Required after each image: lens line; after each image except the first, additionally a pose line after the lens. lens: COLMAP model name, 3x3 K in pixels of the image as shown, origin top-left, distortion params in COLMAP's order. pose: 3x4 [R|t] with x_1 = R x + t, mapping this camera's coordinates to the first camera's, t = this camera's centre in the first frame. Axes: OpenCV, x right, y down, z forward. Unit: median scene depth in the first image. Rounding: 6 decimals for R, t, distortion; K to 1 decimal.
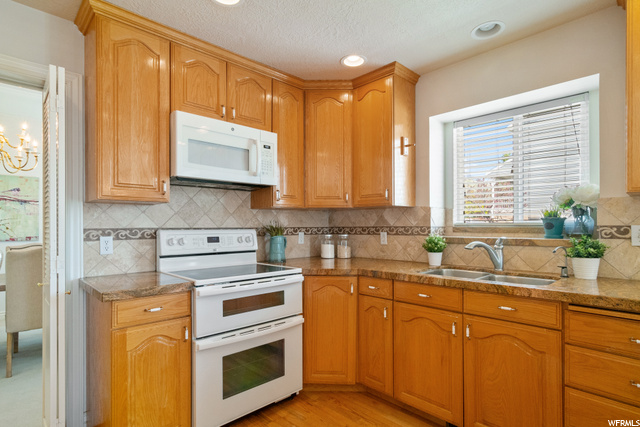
lens RADIAL K [[339.2, 0, 318.6], [0, 339.2, 219.4], [0, 0, 1]] dist [-0.006623, -0.000956]
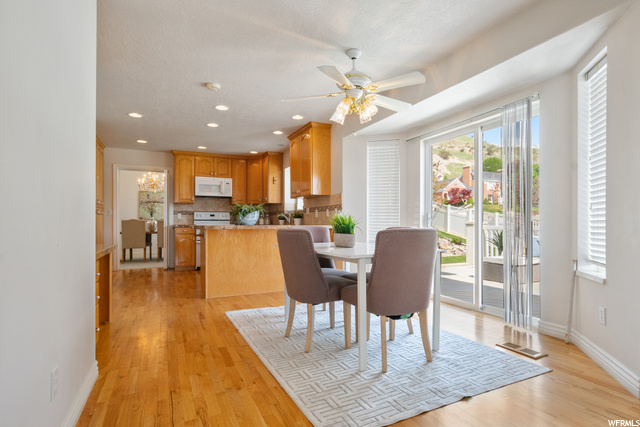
lens RADIAL K [[339.2, 0, 319.4], [0, 339.2, 218.4], [0, 0, 1]] dist [-0.006623, -0.000956]
pose [[0.947581, -0.000194, -0.319515, 1.694001], [0.002454, 0.999975, 0.006671, 0.075767], [0.319506, -0.007106, 0.947558, -1.680710]]
